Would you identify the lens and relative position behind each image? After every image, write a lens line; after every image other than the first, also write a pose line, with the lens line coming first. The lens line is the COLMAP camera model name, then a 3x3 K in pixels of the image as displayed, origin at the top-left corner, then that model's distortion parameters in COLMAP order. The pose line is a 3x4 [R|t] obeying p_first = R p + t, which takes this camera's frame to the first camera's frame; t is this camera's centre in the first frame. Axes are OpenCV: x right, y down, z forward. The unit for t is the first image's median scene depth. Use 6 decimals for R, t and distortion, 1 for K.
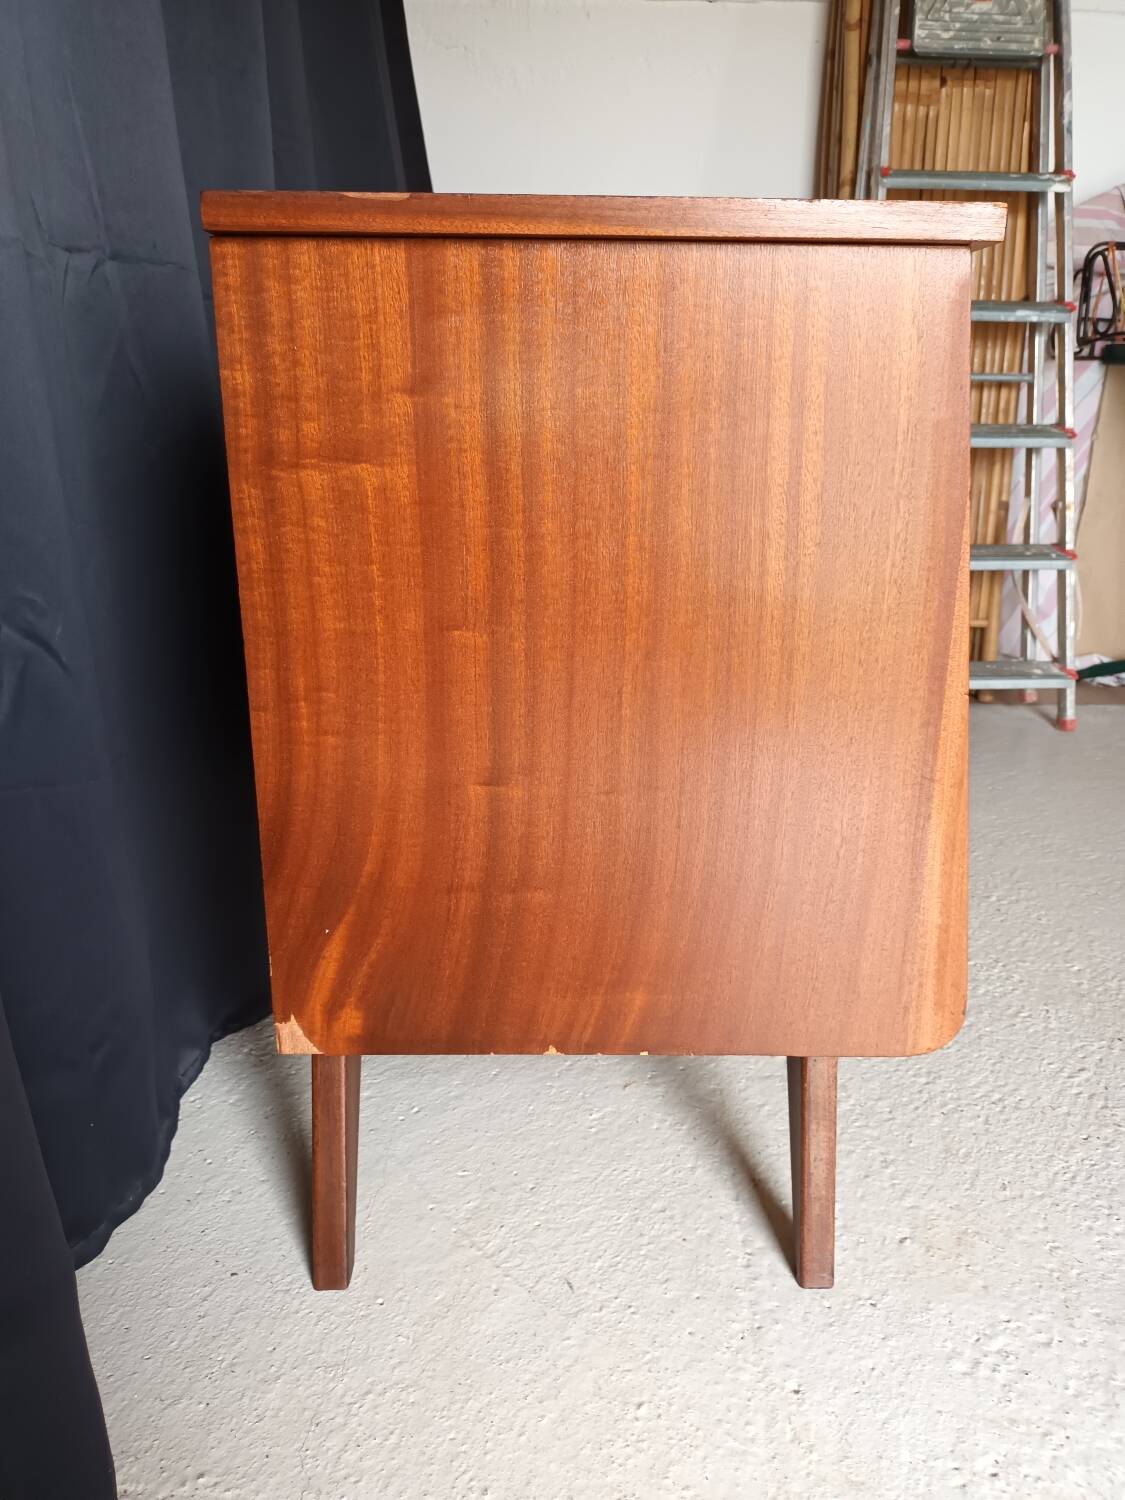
lens RADIAL K [[1135.7, 0, 561.6], [0, 1135.7, 760.2], [0, 0, 1]] dist [0.008852, -0.019669]
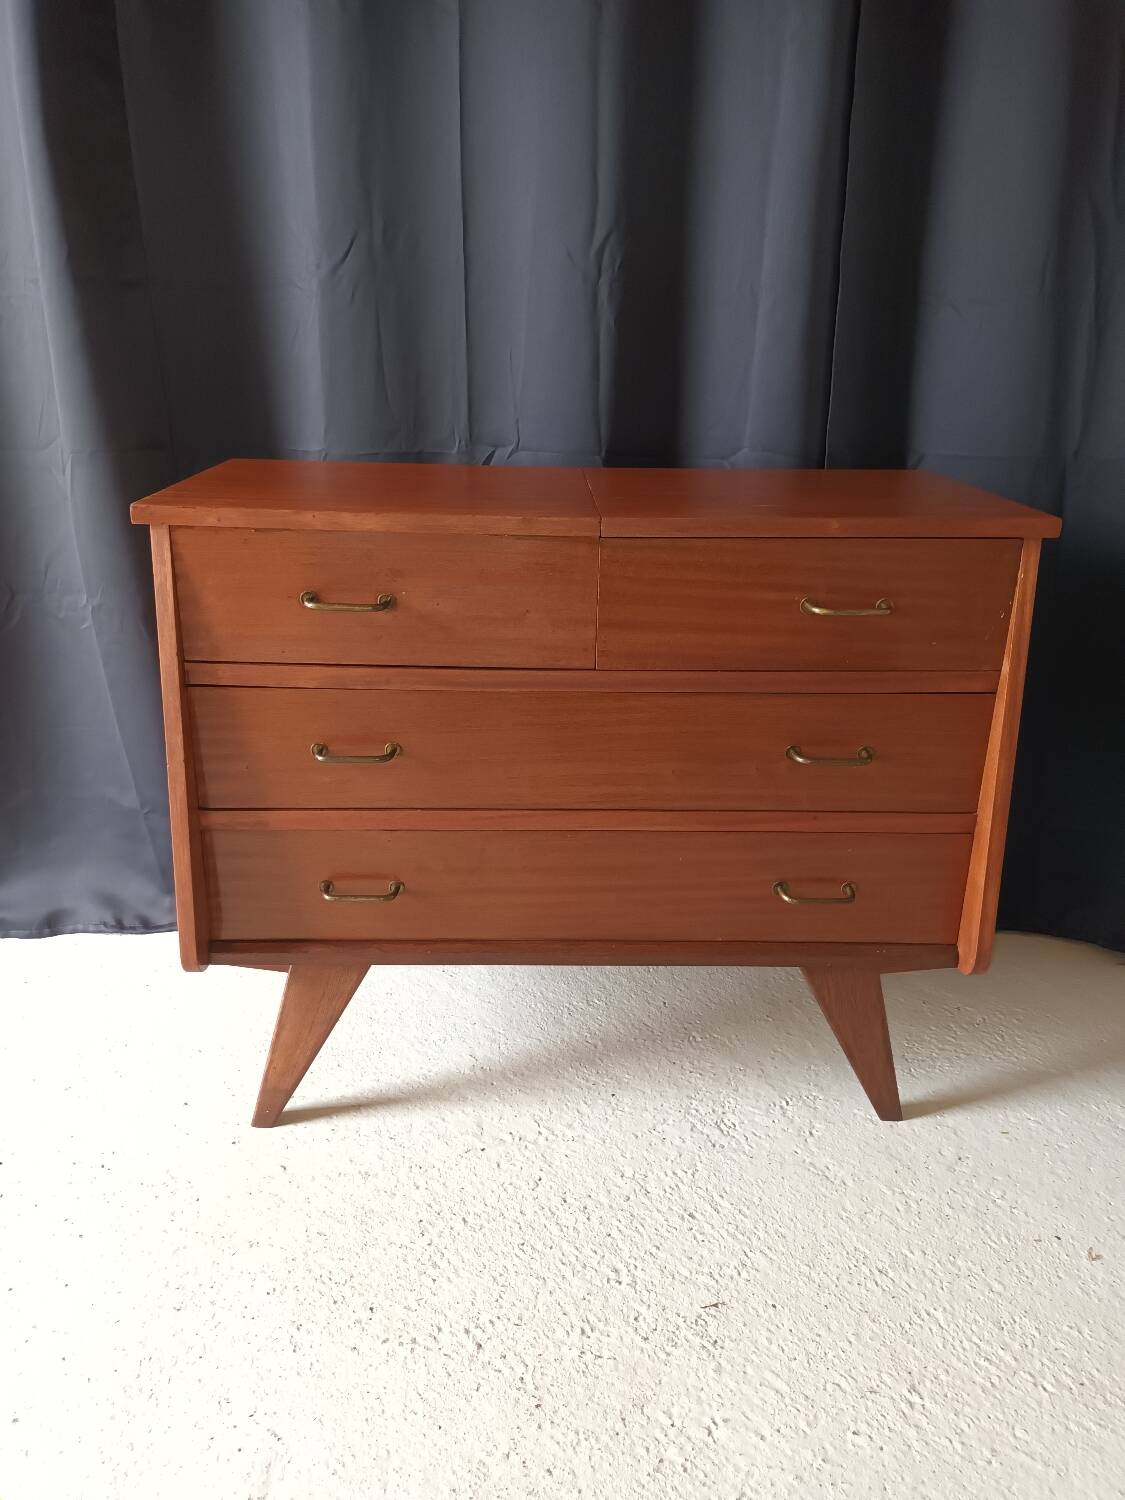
lens RADIAL K [[1135.7, 0, 554.9], [0, 1135.7, 744.6], [0, 0, 1]] dist [0.008852, -0.019669]
pose [[0.013326, 0.335184, -0.942058, 1.640262], [-0.330856, 0.890550, 0.312177, -0.679137], [0.943587, 0.307526, 0.122765, 1.095845]]
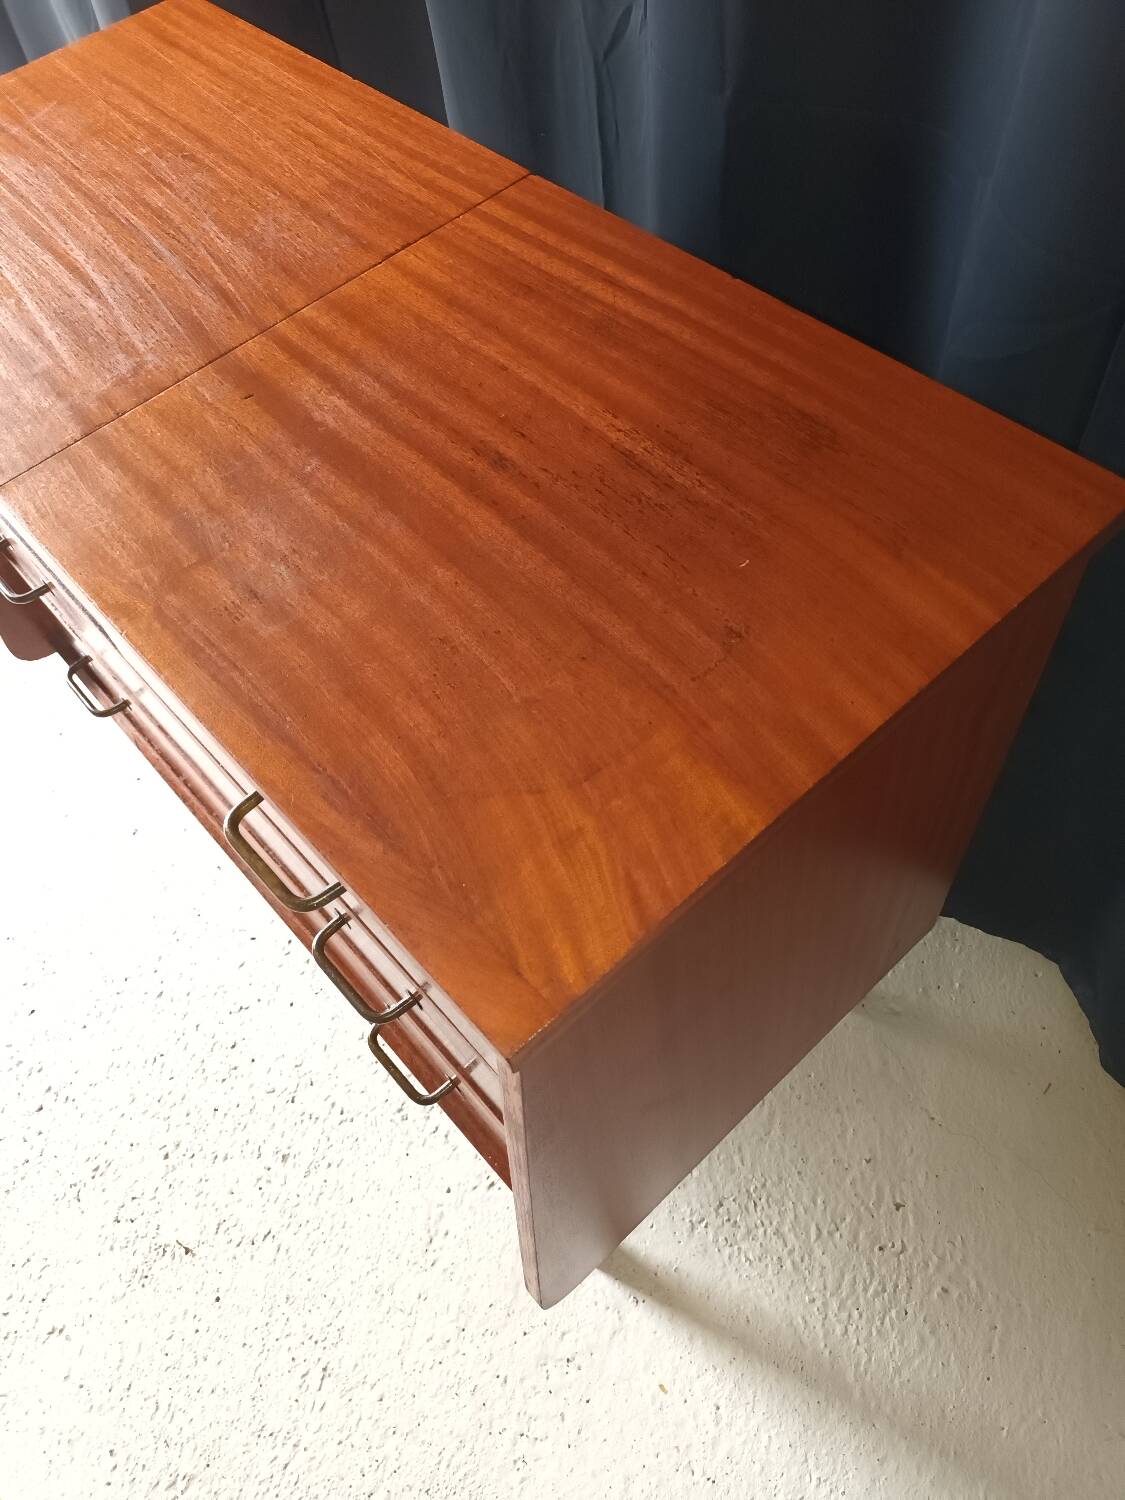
lens RADIAL K [[1135.7, 0, 558.3], [0, 1135.7, 757.9], [0, 0, 1]] dist [0.008852, -0.019669]
pose [[-0.752202, 0.581238, -0.310410, 0.322805], [-0.118901, 0.343621, 0.931551, -1.225677], [0.648116, 0.737622, -0.189363, 1.766248]]
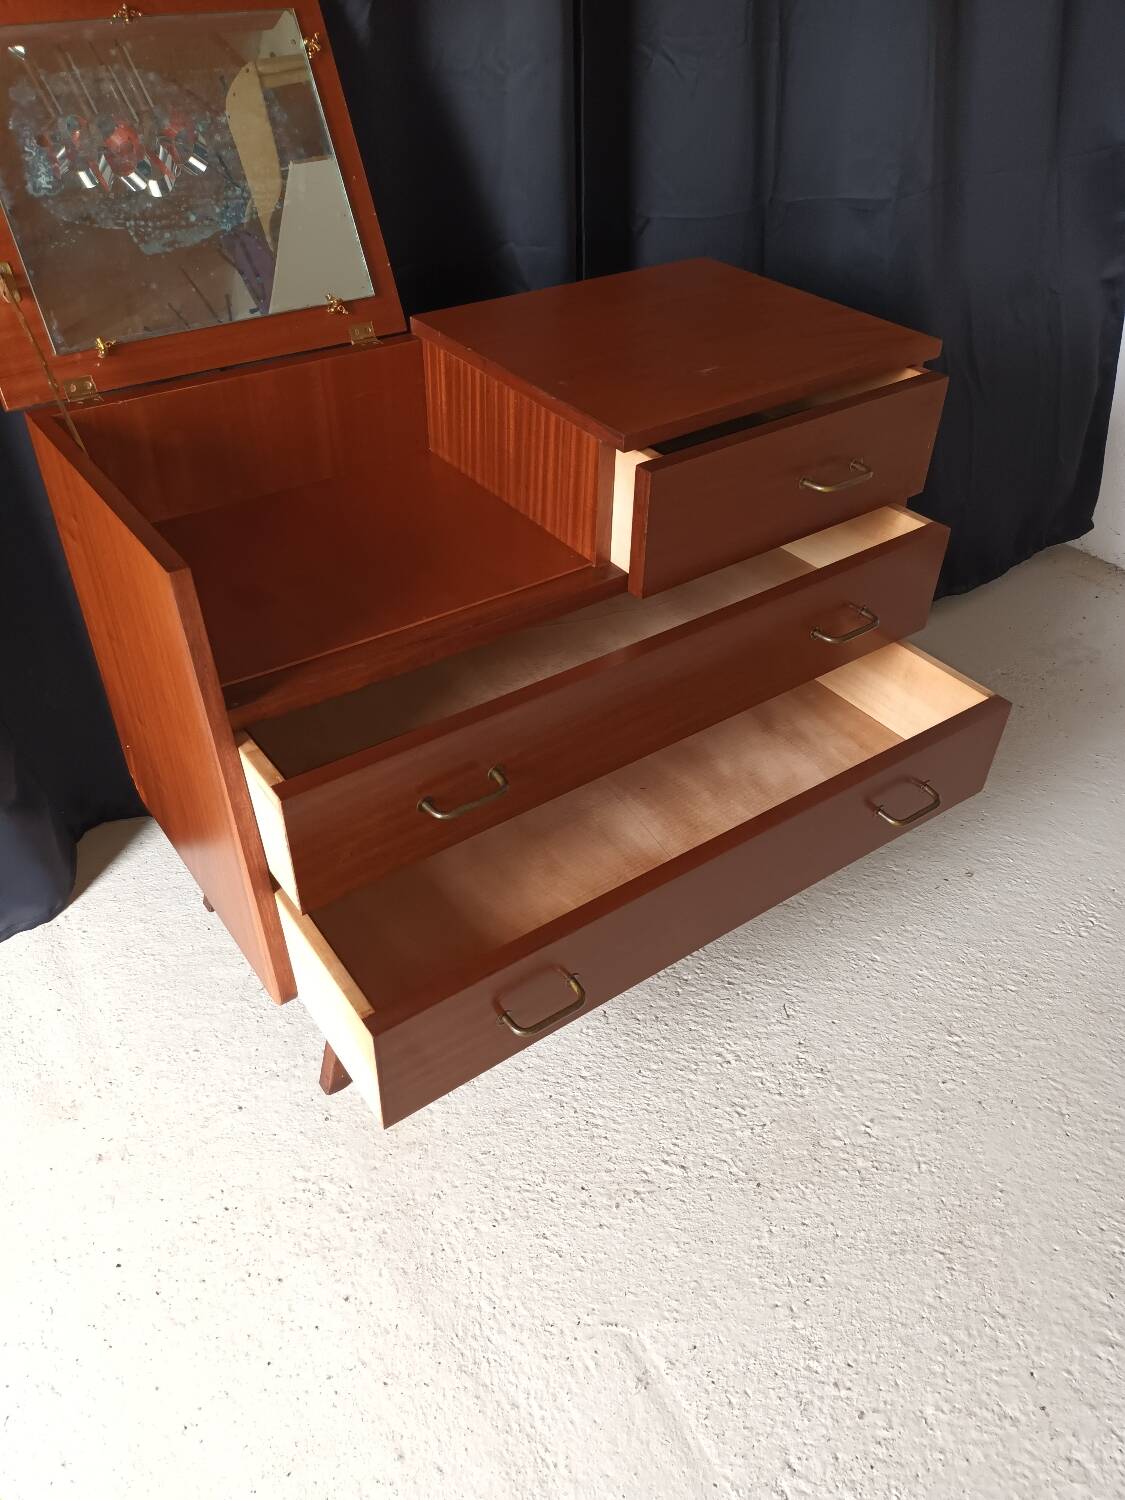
lens RADIAL K [[1135.7, 0, 559.6], [0, 1135.7, 744.3], [0, 0, 1]] dist [0.008852, -0.019669]
pose [[0.571057, 0.505530, -0.646787, 1.256965], [-0.266329, 0.859364, 0.436535, -0.762279], [0.776507, -0.077028, 0.625383, 0.320488]]
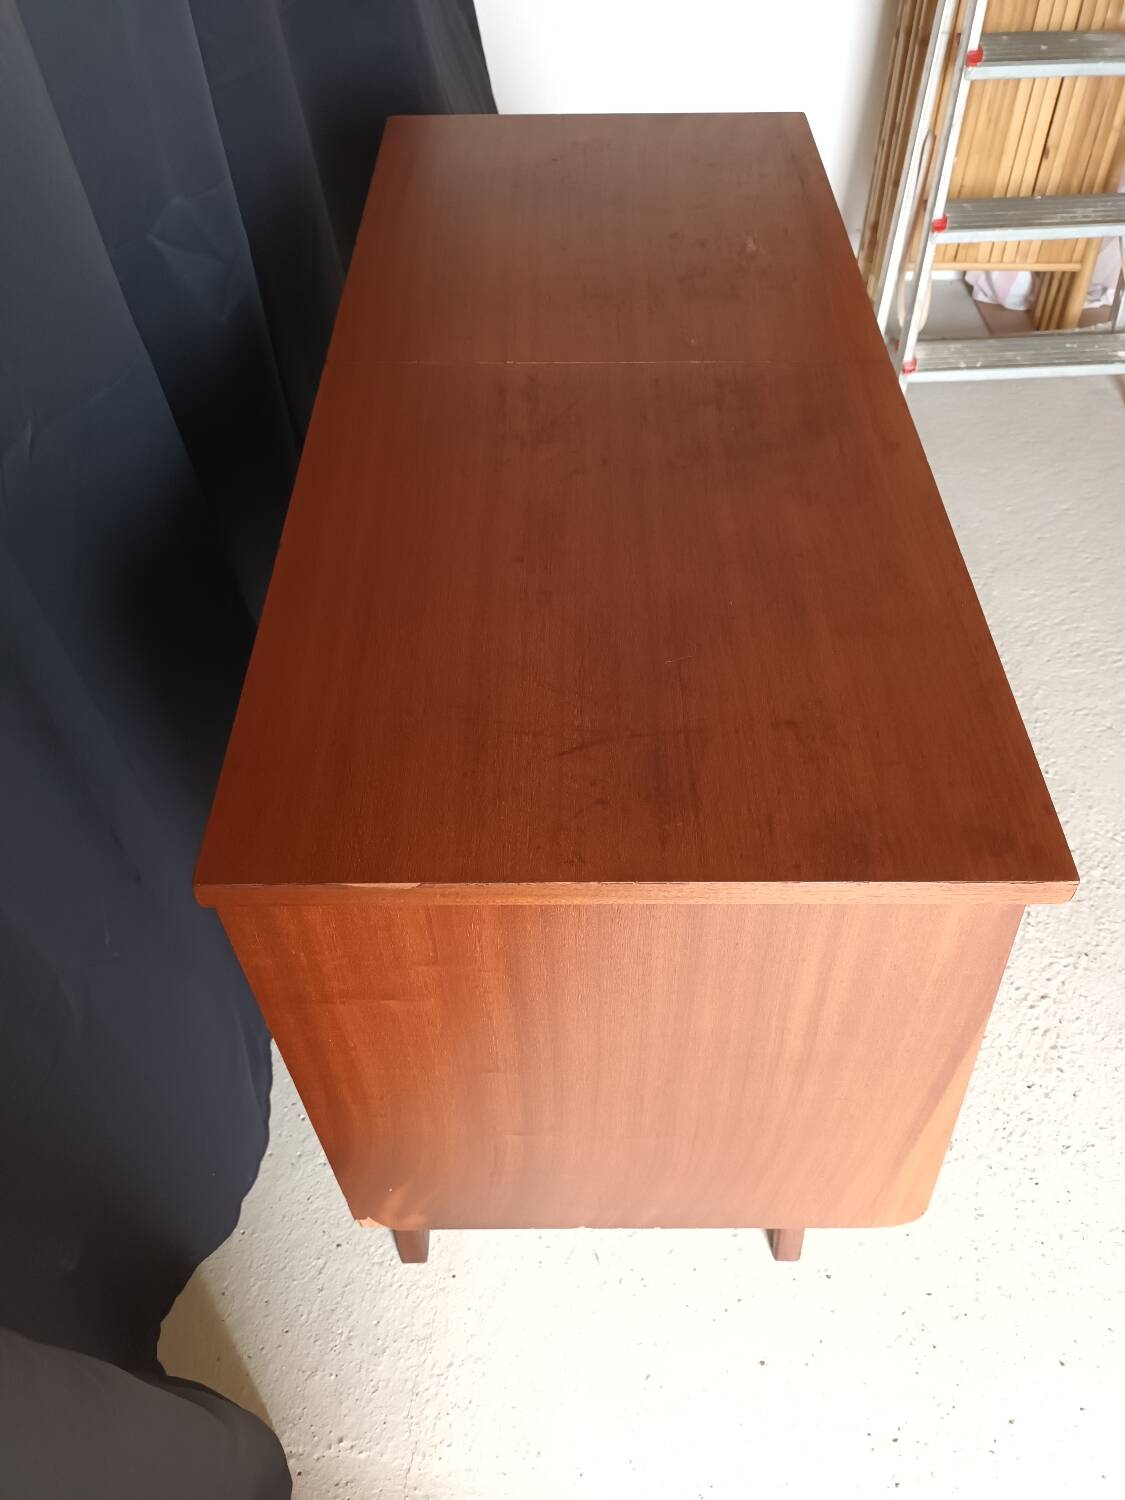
lens RADIAL K [[1135.7, 0, 565.2], [0, 1135.7, 757.5], [0, 0, 1]] dist [0.008852, -0.019669]
pose [[0.999739, -0.005841, -0.022067, 0.003368], [0.016421, 0.855532, 0.517490, -0.741857], [0.015856, -0.517718, 0.855405, 0.191630]]
